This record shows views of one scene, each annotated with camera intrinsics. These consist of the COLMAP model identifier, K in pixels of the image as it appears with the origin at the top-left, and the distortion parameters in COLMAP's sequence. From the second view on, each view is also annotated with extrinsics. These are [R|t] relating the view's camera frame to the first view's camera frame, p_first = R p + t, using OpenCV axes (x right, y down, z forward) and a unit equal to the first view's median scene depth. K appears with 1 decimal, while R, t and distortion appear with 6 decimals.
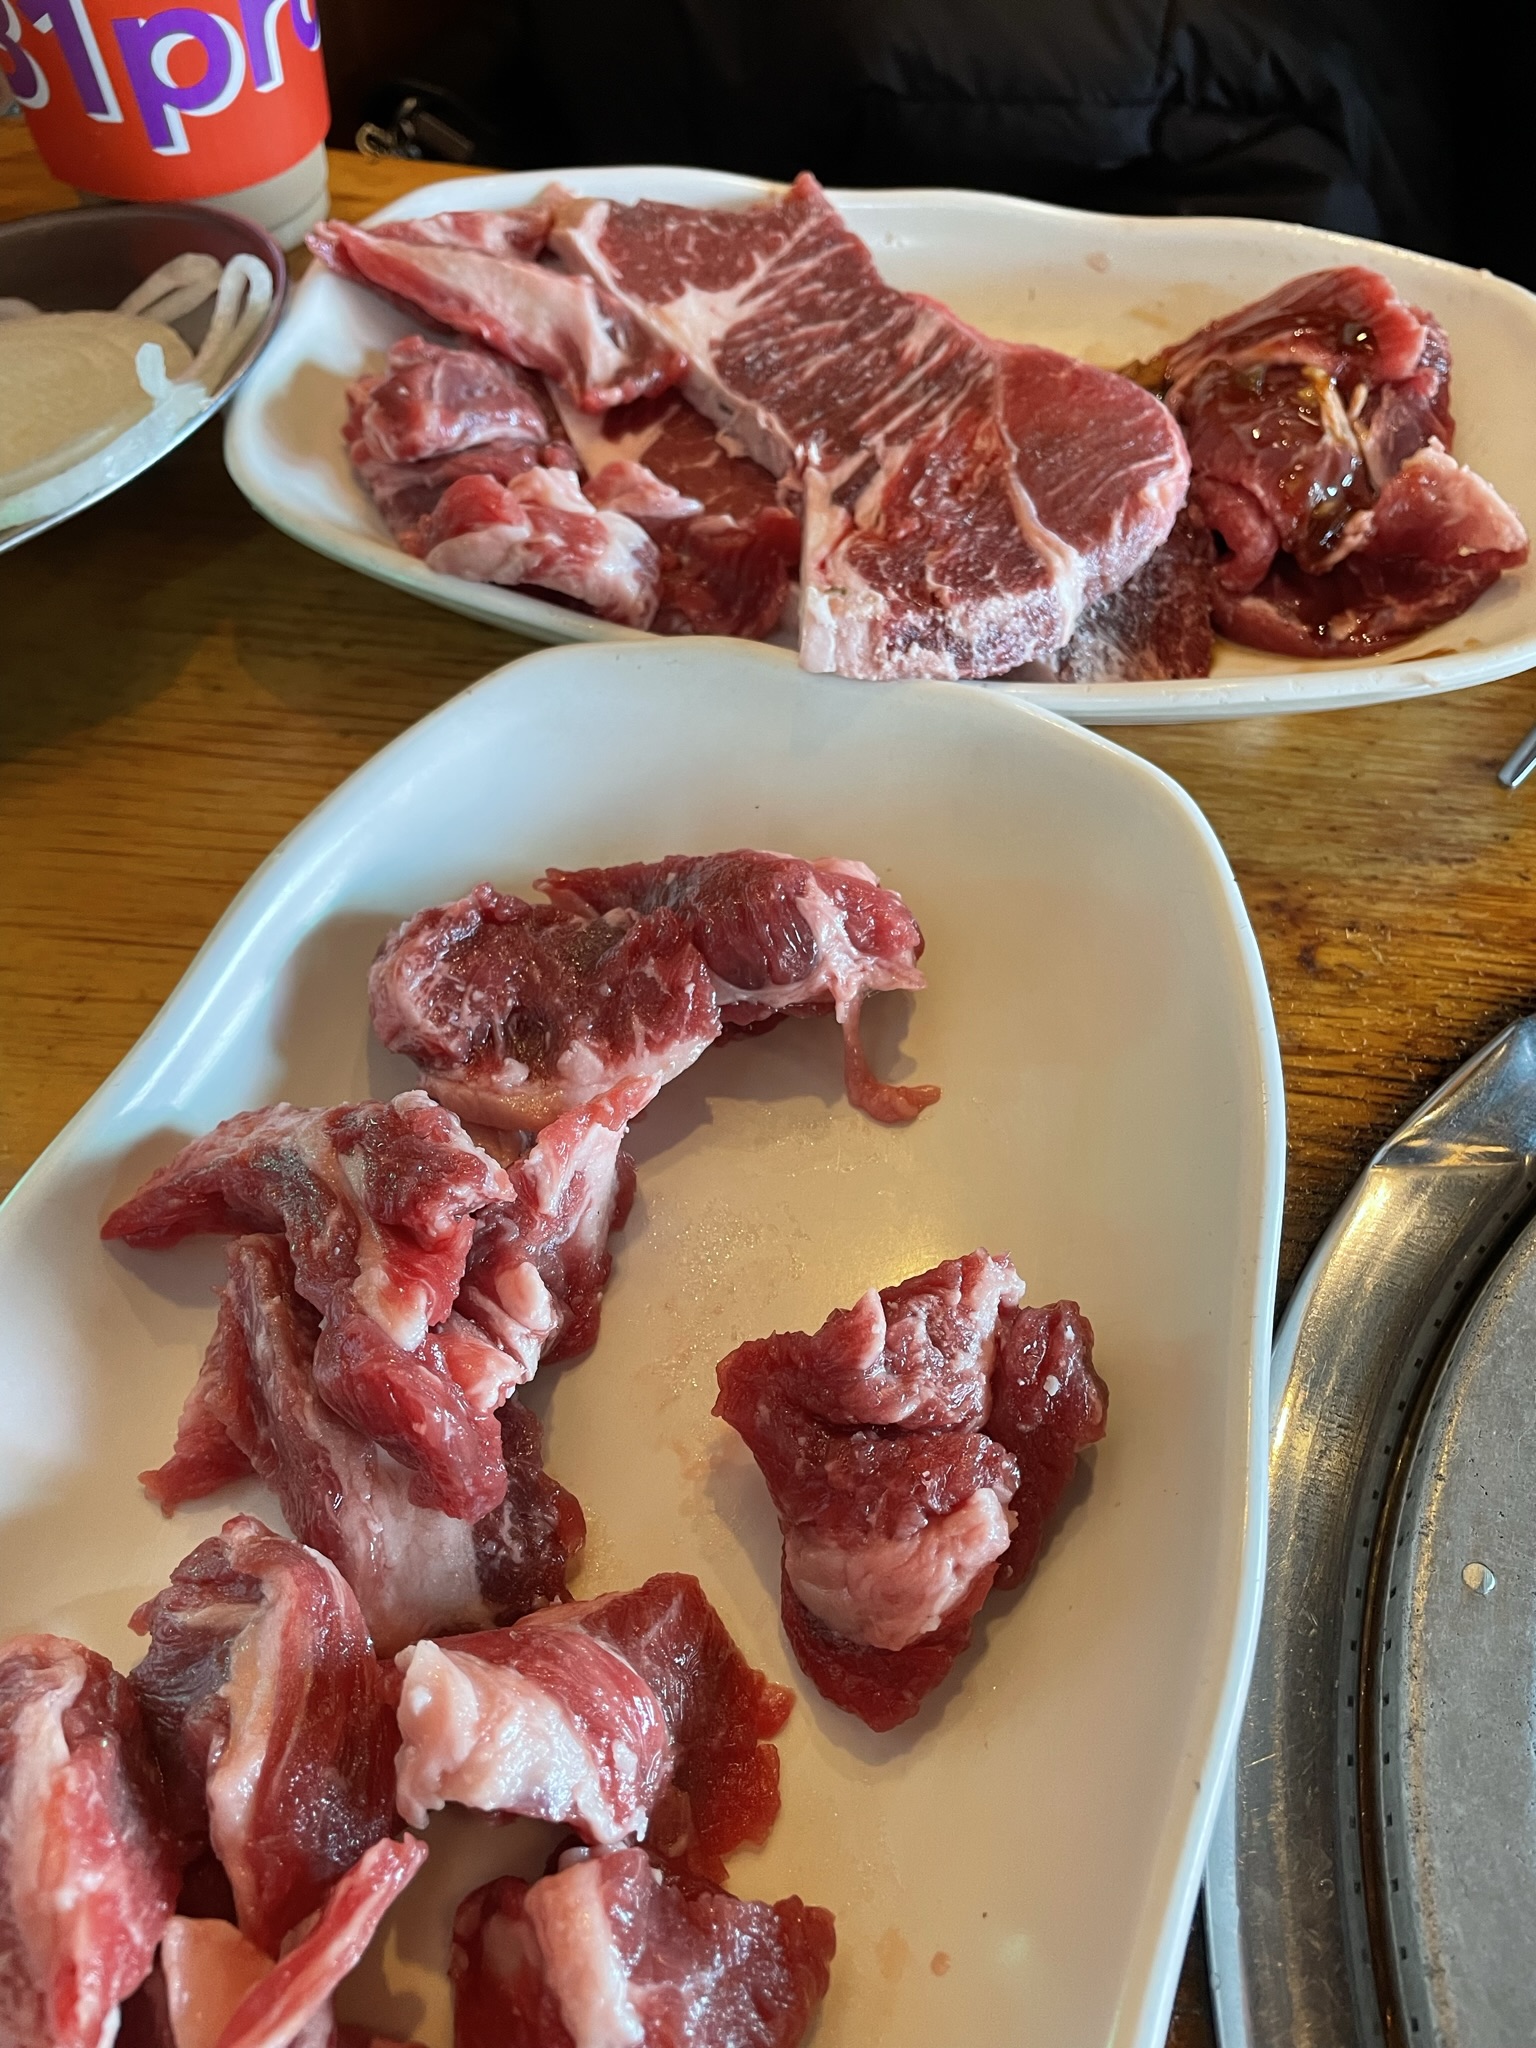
lens RADIAL K [[1281.6, 0, 768.0], [0, 1281.6, 1024.0], [0, 0, 1]] dist [-0.074437, -0.002094]
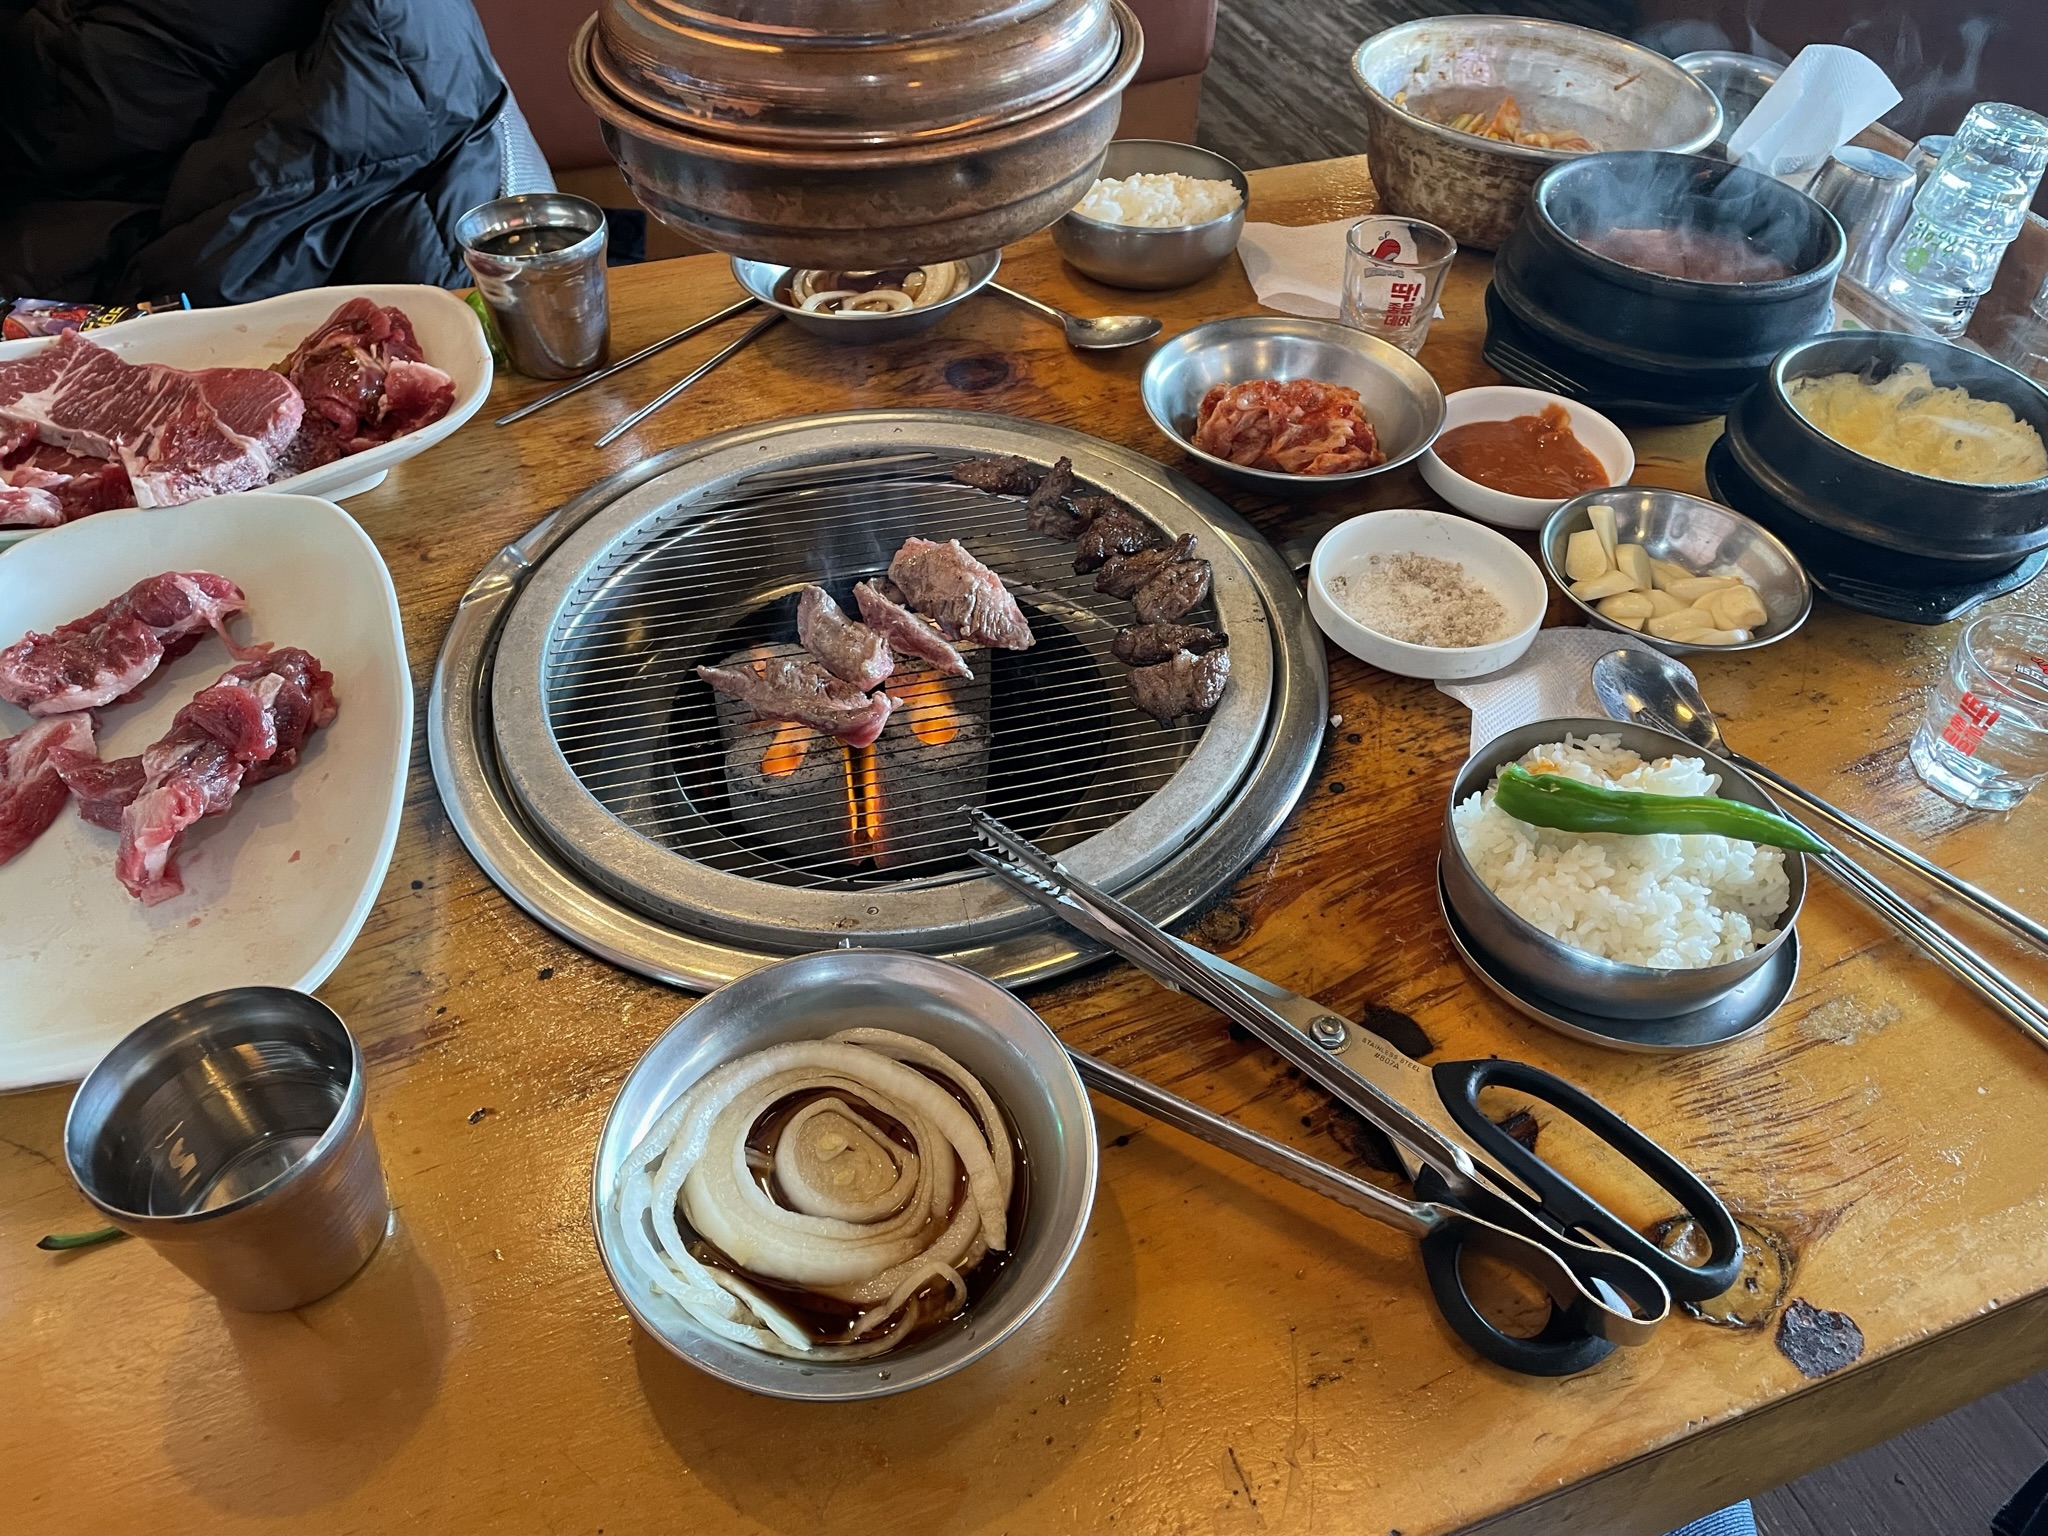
lens RADIAL K [[1281.6, 0, 1024.0], [0, 1281.6, 768.0], [0, 0, 1]] dist [-0.074437, -0.002094]
pose [[0.772708, -0.383372, 0.505913, -0.037697], [0.475295, 0.877722, -0.060823, 0.874234], [-0.420733, 0.287456, 0.860438, -1.237651]]
